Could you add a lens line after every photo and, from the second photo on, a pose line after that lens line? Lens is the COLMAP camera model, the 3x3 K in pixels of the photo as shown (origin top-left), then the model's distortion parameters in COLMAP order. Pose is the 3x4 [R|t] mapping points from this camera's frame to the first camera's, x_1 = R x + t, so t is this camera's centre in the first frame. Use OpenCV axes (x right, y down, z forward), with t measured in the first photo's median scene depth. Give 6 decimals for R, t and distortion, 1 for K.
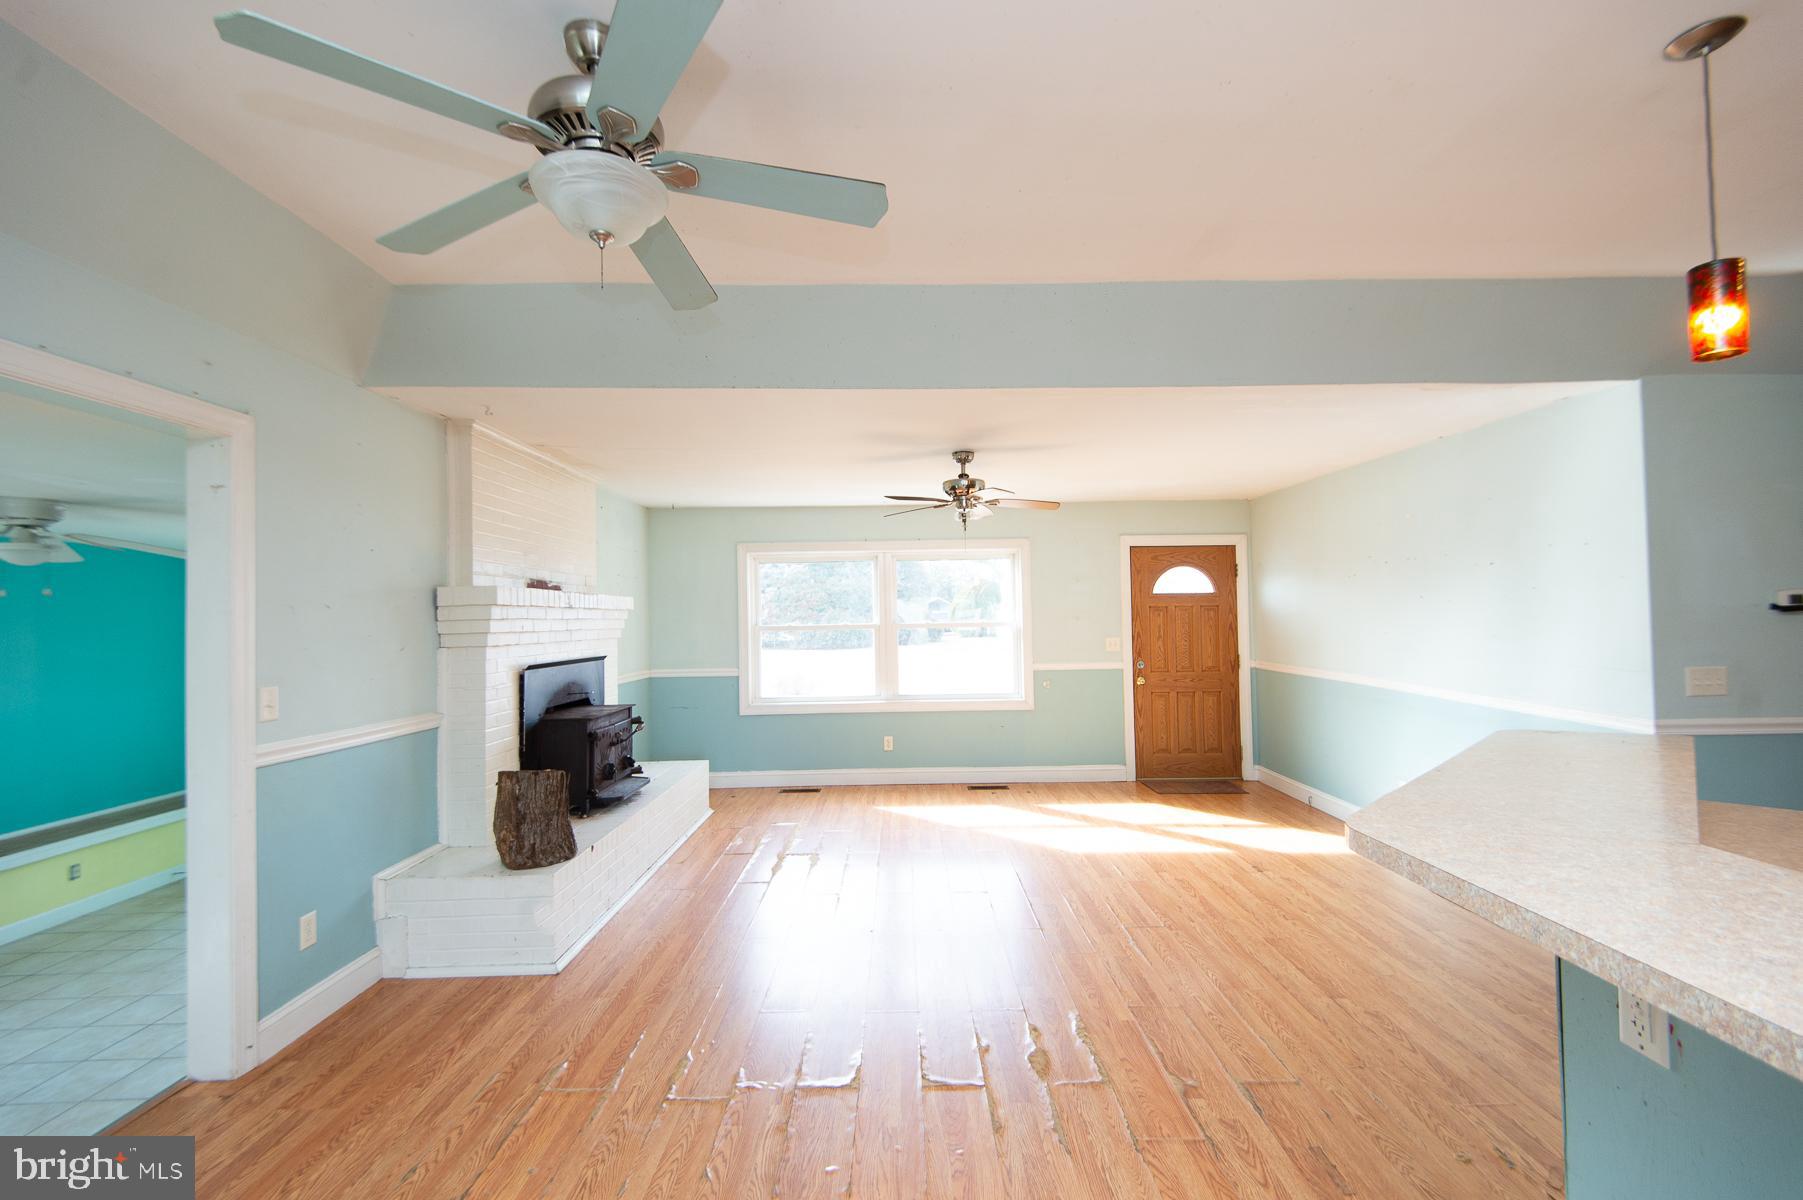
lens RADIAL K [[785.5, 0, 909.3], [0, 785.5, 602.8], [0, 0, 1]] dist [0.038185, -0.022223]
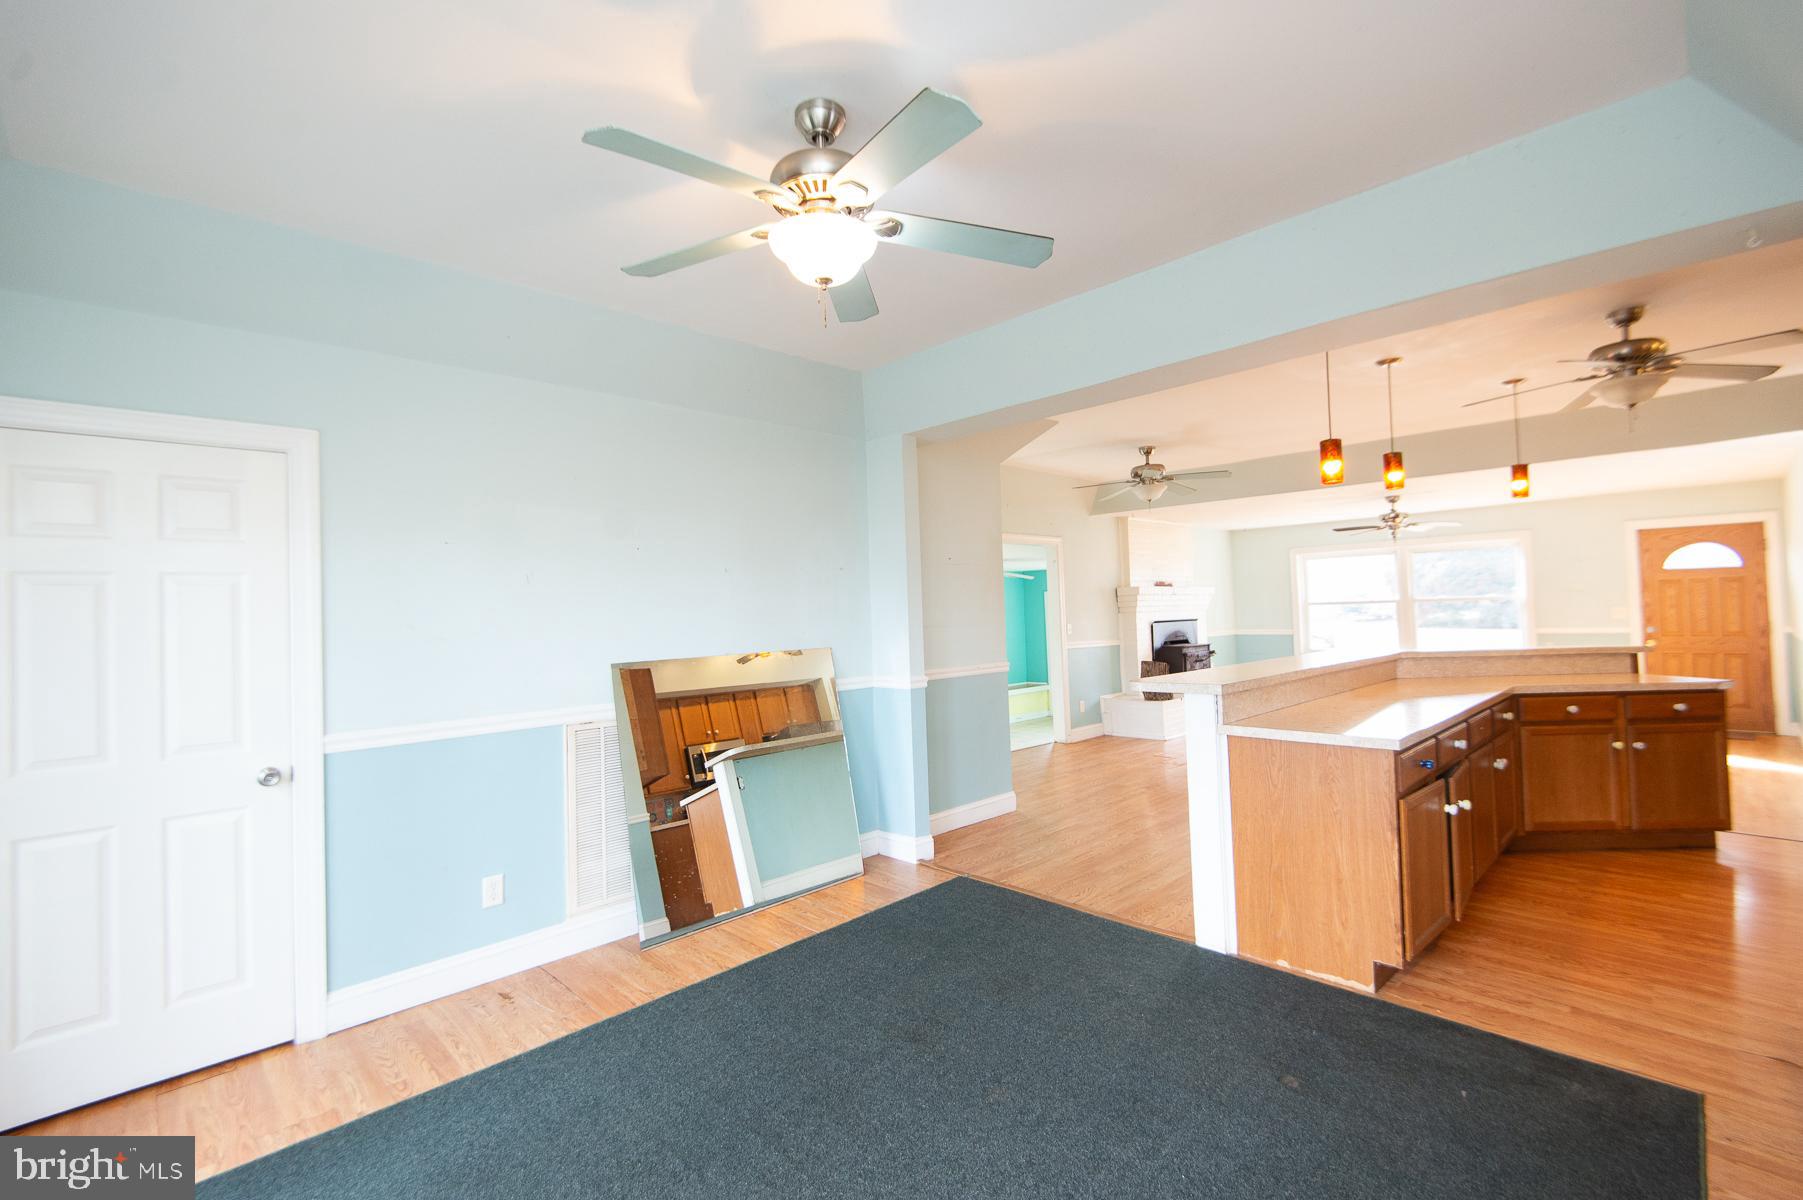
lens RADIAL K [[785.5, 0, 909.3], [0, 785.5, 602.8], [0, 0, 1]] dist [0.038185, -0.022223]
pose [[0.691272, -0.016575, -0.722404, 0.535539], [0.034238, 0.999365, 0.009833, -0.015287], [0.721783, -0.031531, 0.691401, -0.857487]]
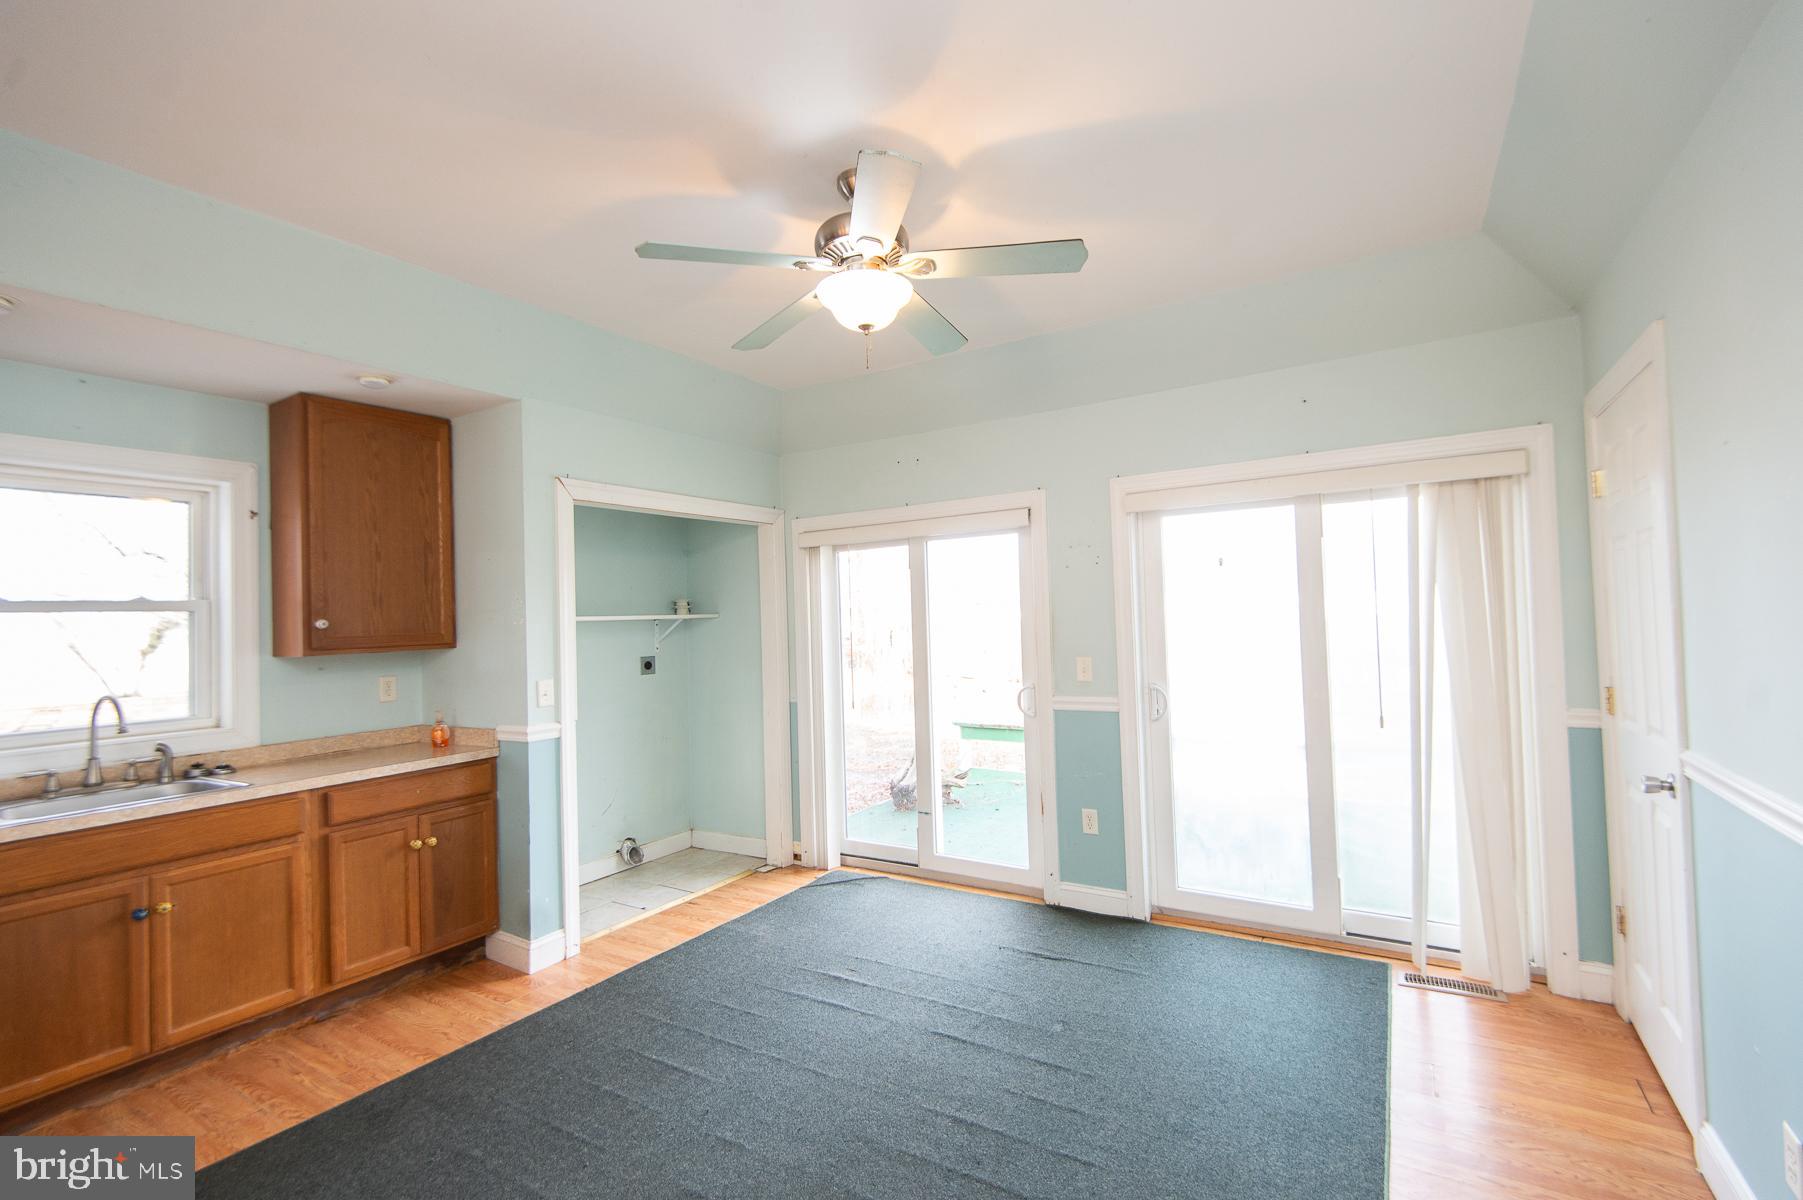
lens RADIAL K [[800.6, 0, 901.5], [0, 800.6, 600.0], [0, 0, 1]] dist [0.042965, -0.023584]
pose [[-0.845947, 0.054129, 0.530513, -0.049667], [0.034691, 0.998314, -0.046542, 0.000965], [-0.532138, -0.020968, -0.846398, -0.212686]]
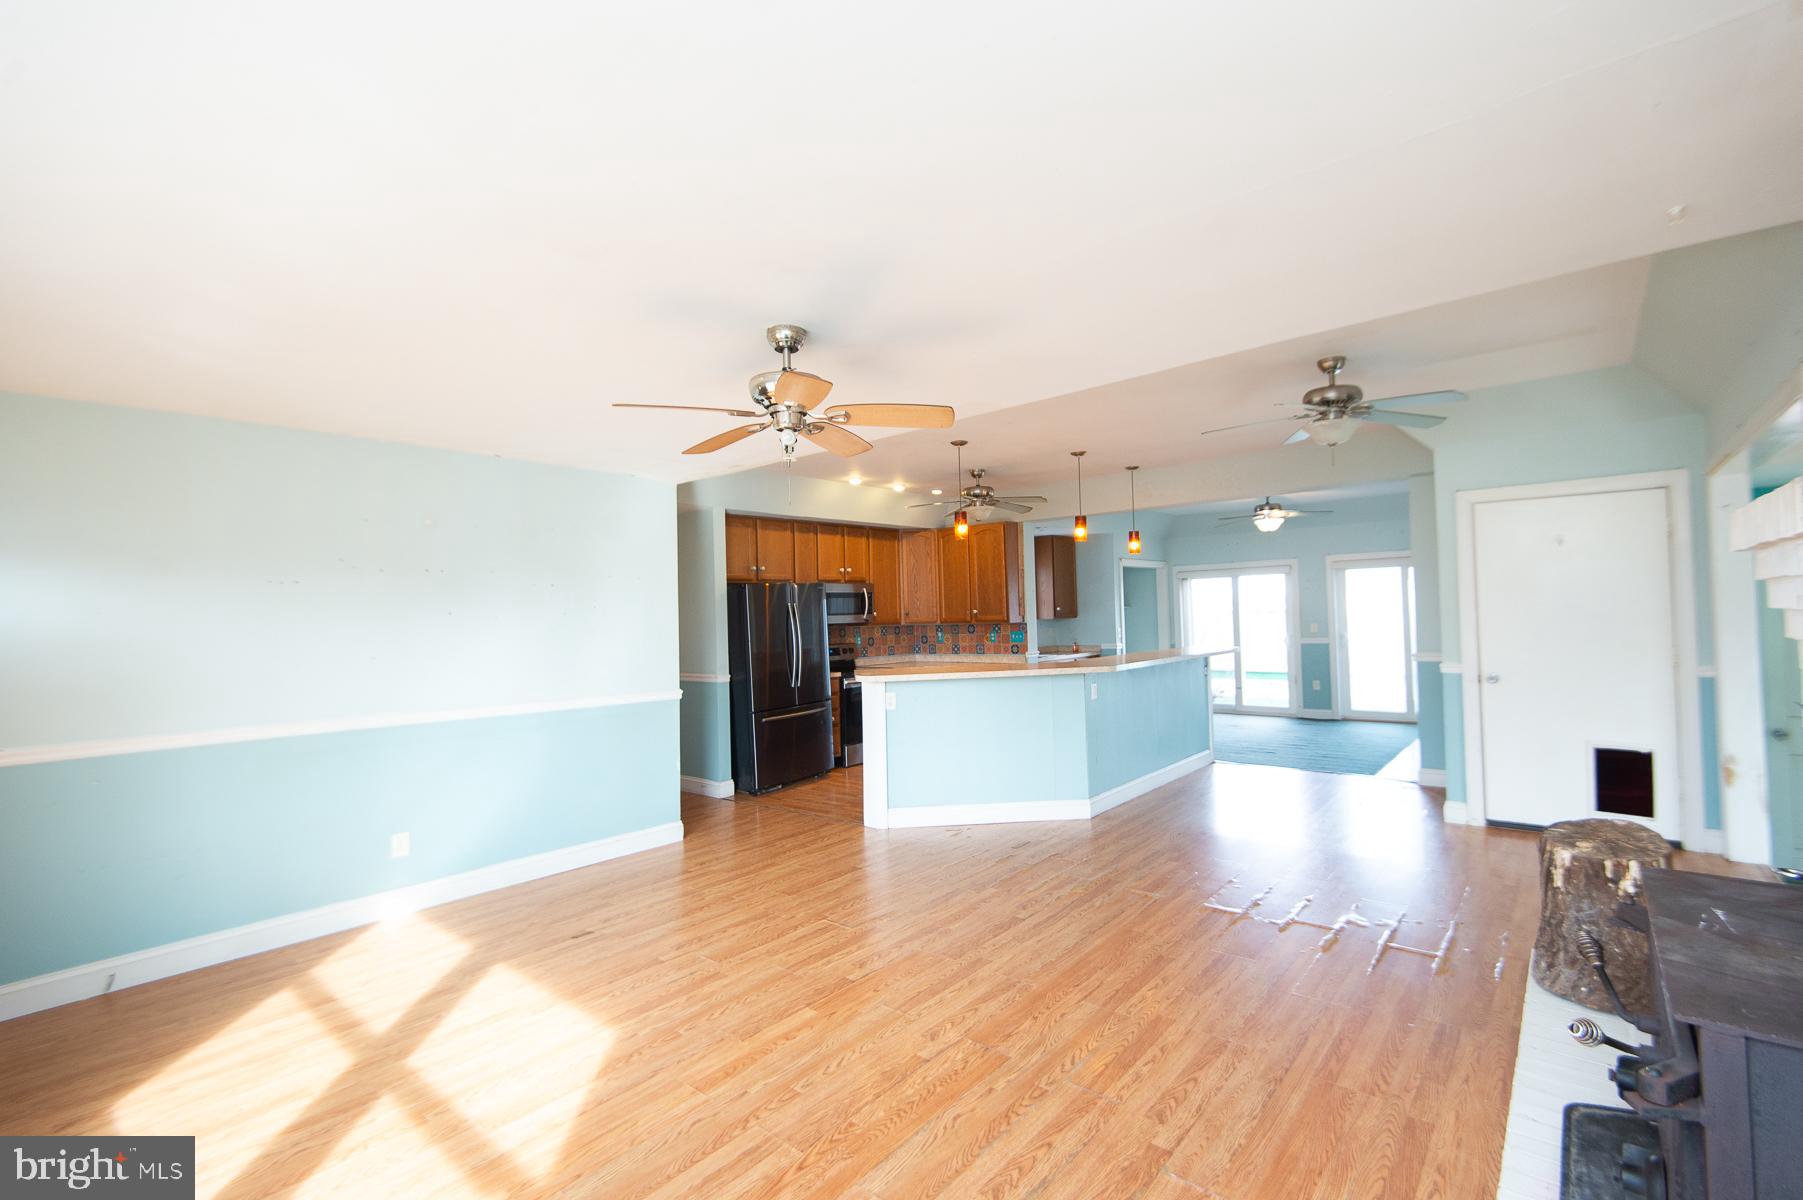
lens RADIAL K [[800.6, 0, 901.5], [0, 800.6, 600.0], [0, 0, 1]] dist [0.042965, -0.023584]
pose [[-0.754250, 0.049126, 0.654747, -0.341307], [0.026856, 0.998671, -0.043993, 0.029817], [-0.656038, -0.015598, -0.754566, 1.275921]]
